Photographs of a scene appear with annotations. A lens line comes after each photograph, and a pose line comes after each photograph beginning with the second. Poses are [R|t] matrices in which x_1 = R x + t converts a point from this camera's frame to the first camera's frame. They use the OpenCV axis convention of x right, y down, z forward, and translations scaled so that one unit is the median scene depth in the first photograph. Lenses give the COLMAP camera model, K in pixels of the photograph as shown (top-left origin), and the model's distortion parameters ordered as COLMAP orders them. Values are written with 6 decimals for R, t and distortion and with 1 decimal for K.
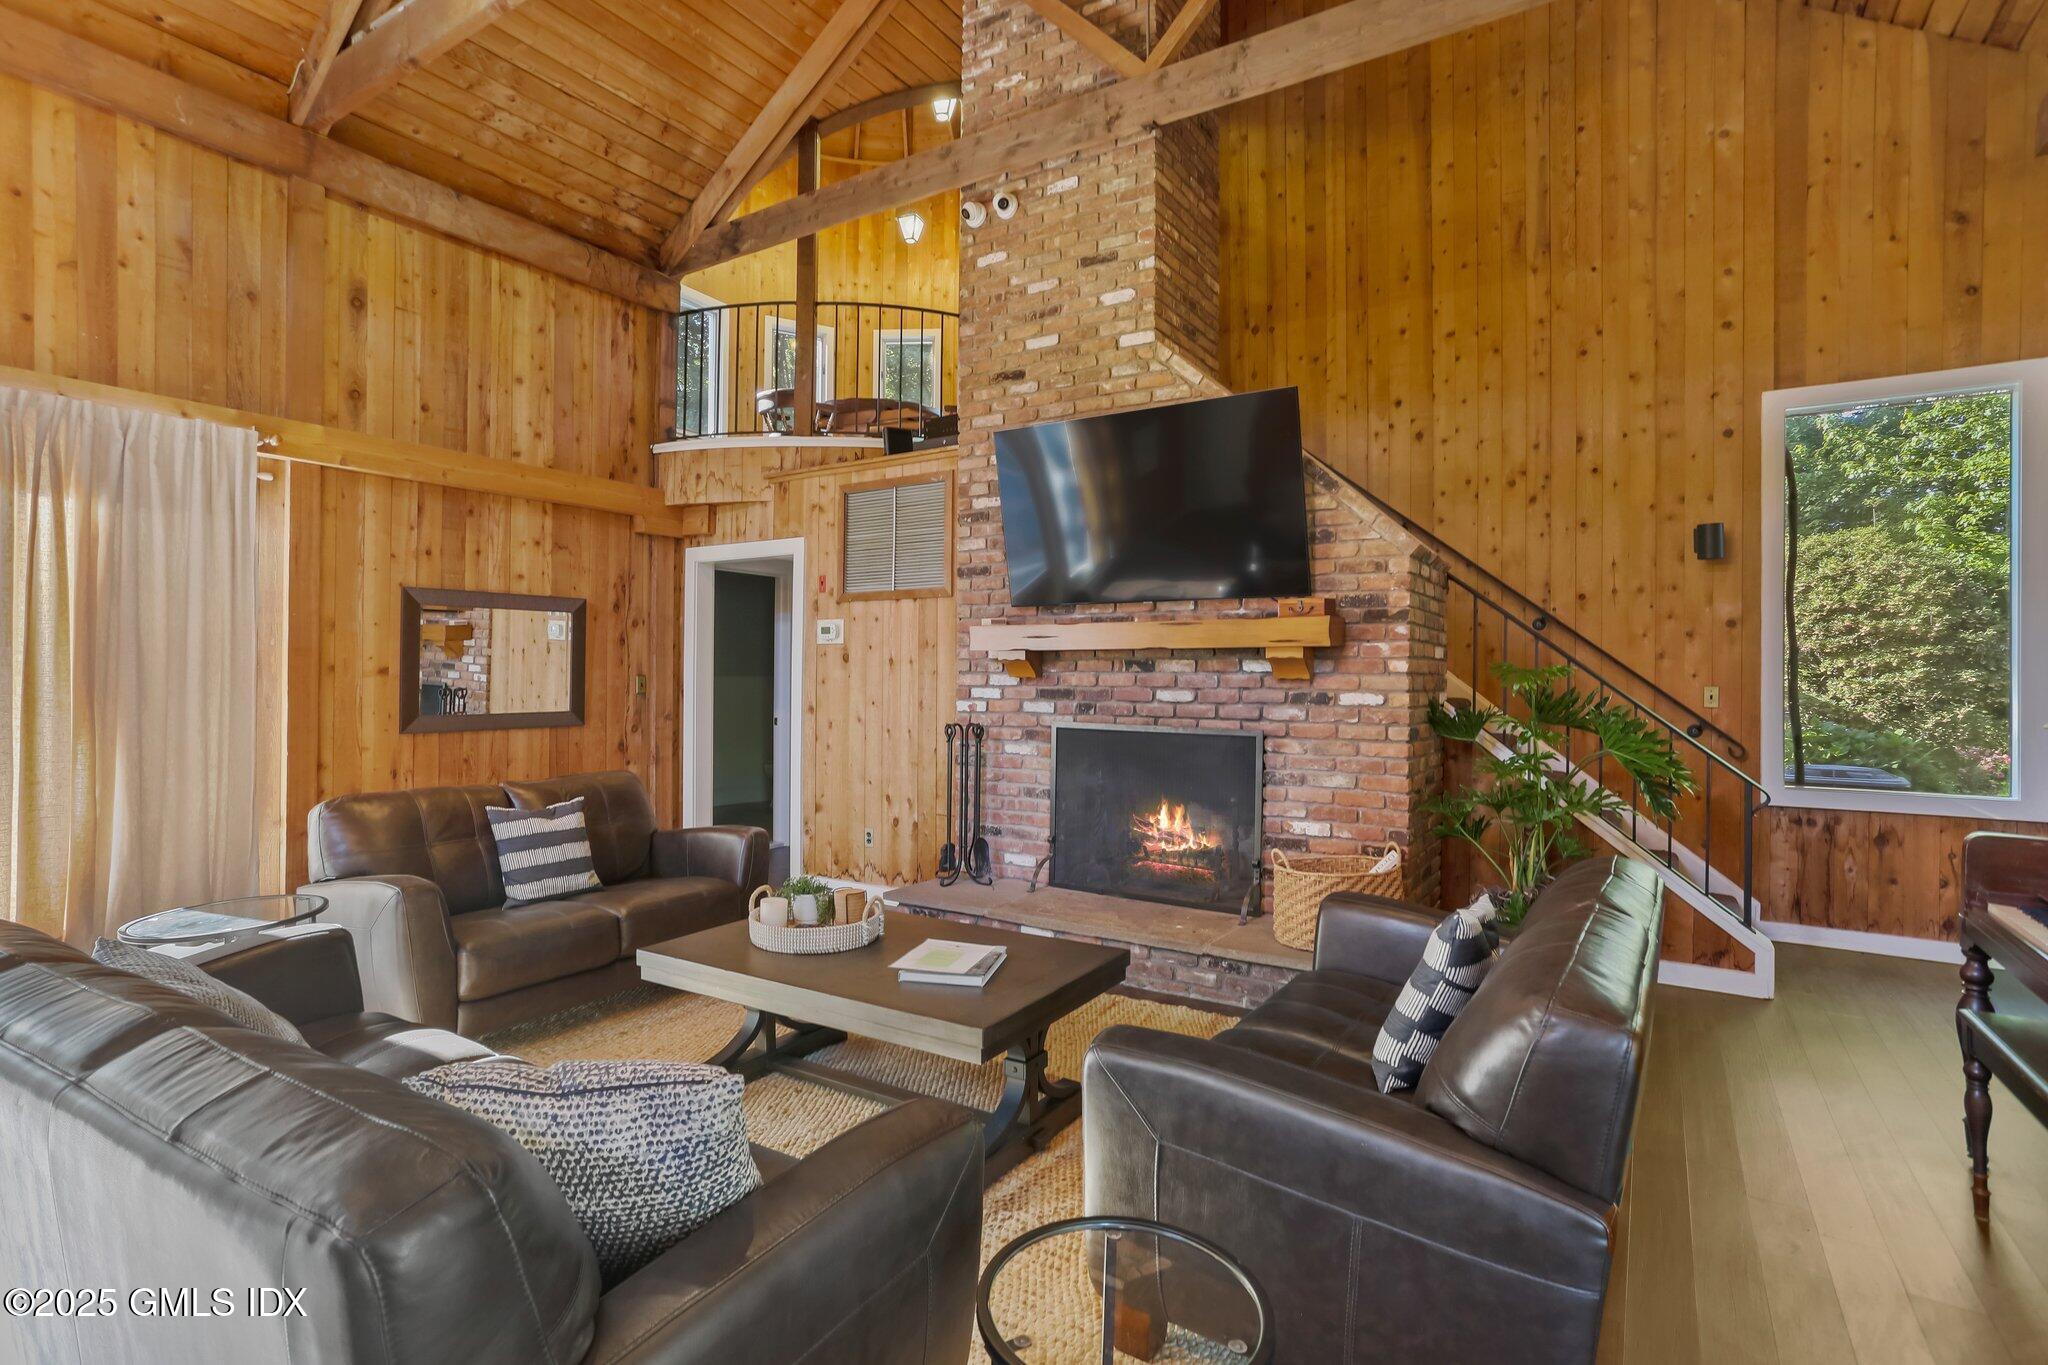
lens RADIAL K [[1026.3, 0, 971.0], [0, 1026.3, 679.1], [0, 0, 1]] dist [-0.037059, 0.020150]
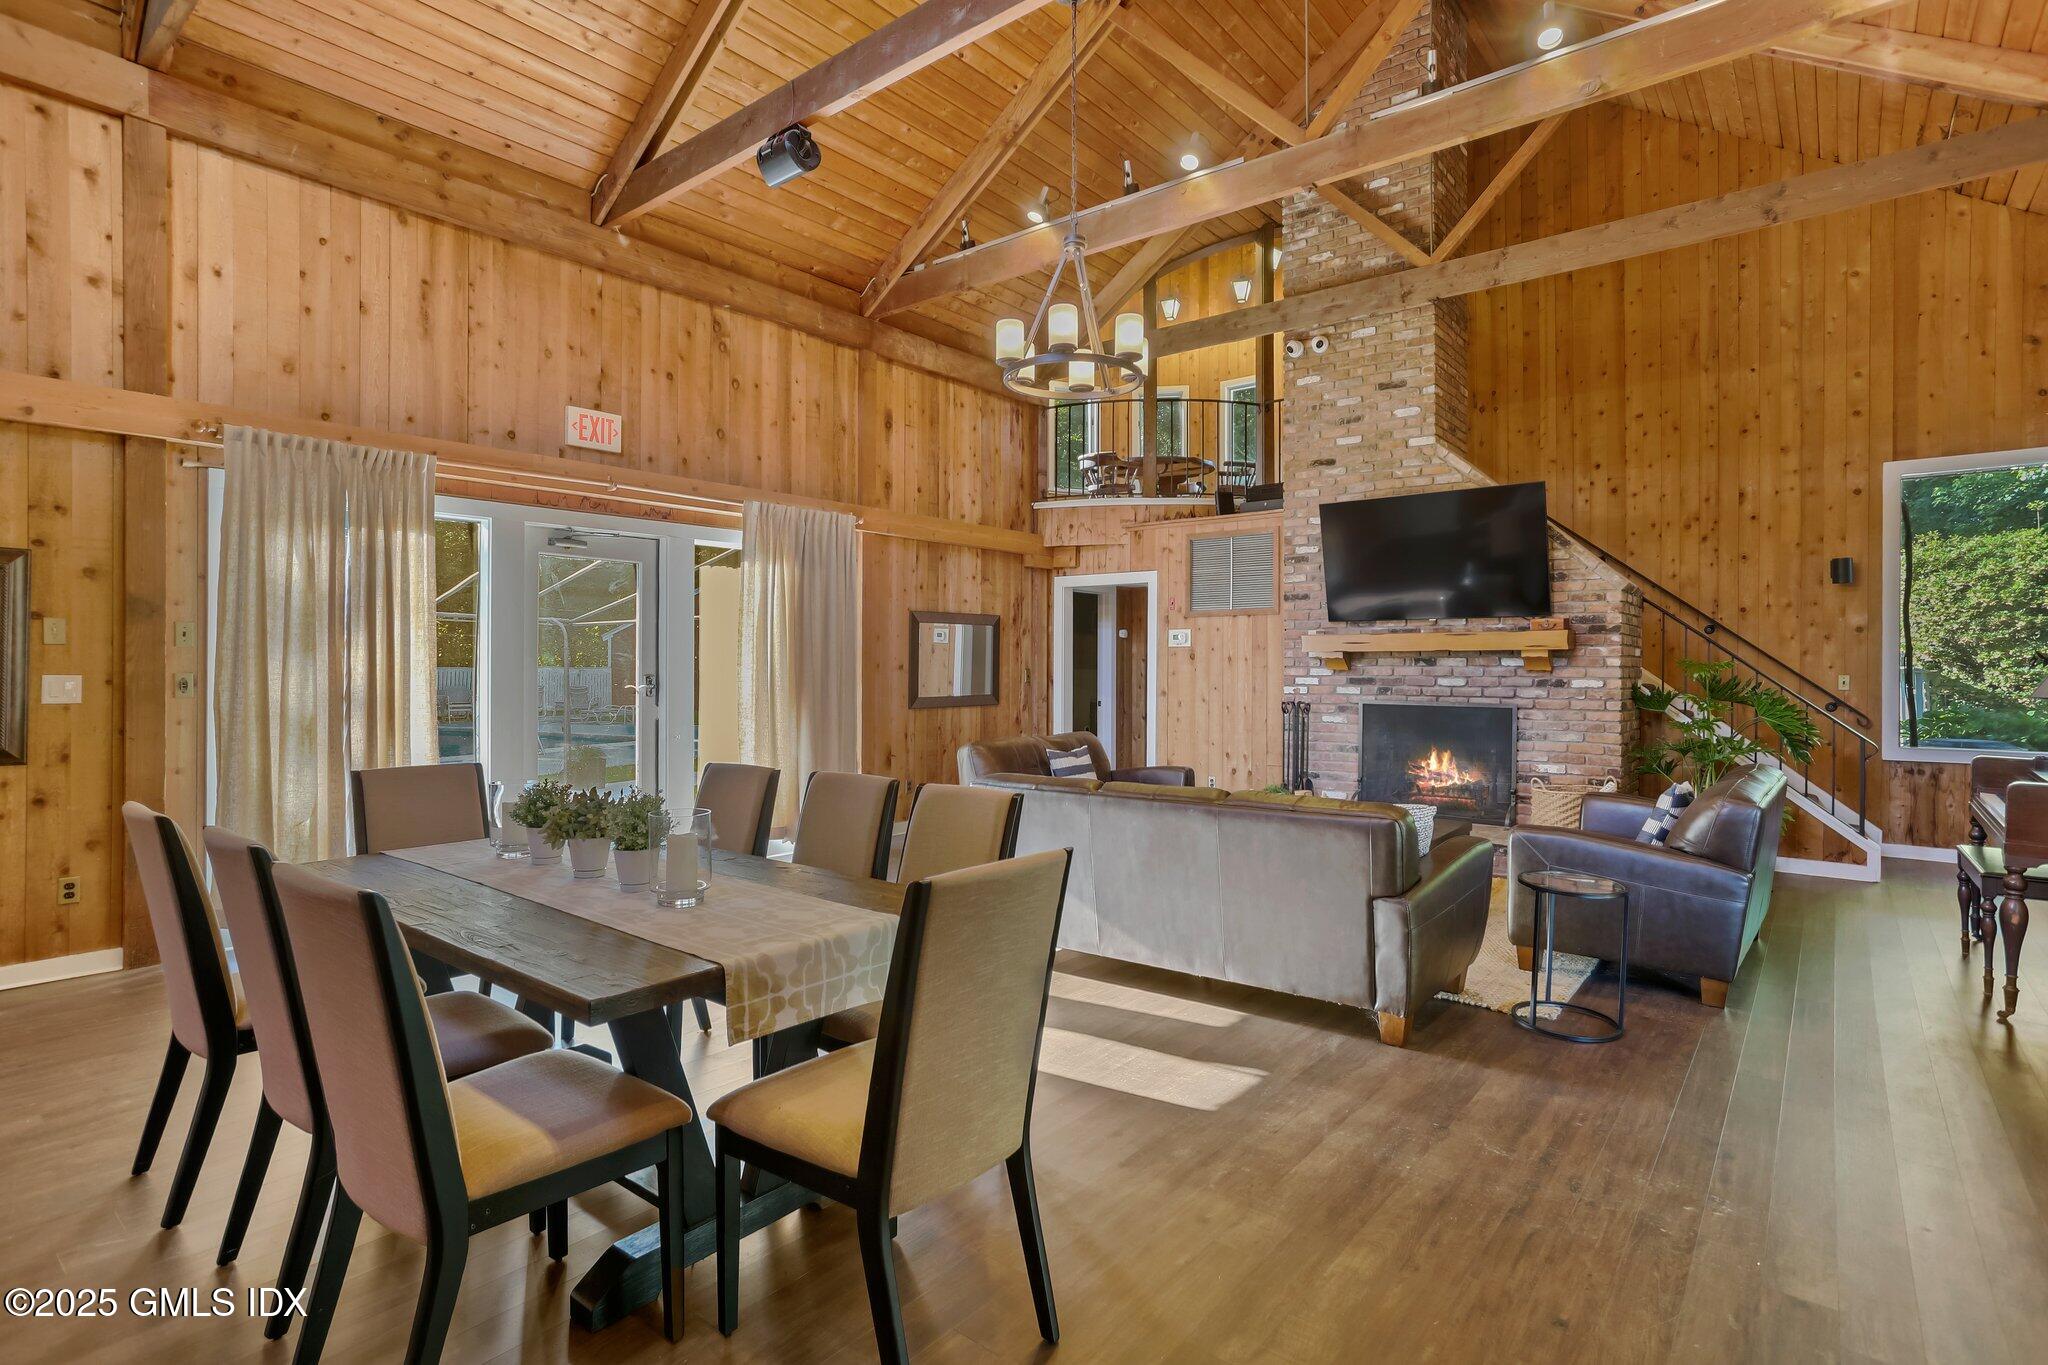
lens RADIAL K [[1026.3, 0, 981.9], [0, 1026.3, 673.2], [0, 0, 1]] dist [-0.037059, 0.020150]
pose [[0.994225, -0.002422, -0.107290, -0.294599], [0.002652, 0.999994, 0.001998, -0.001353], [0.107284, -0.002271, 0.994226, -0.503533]]
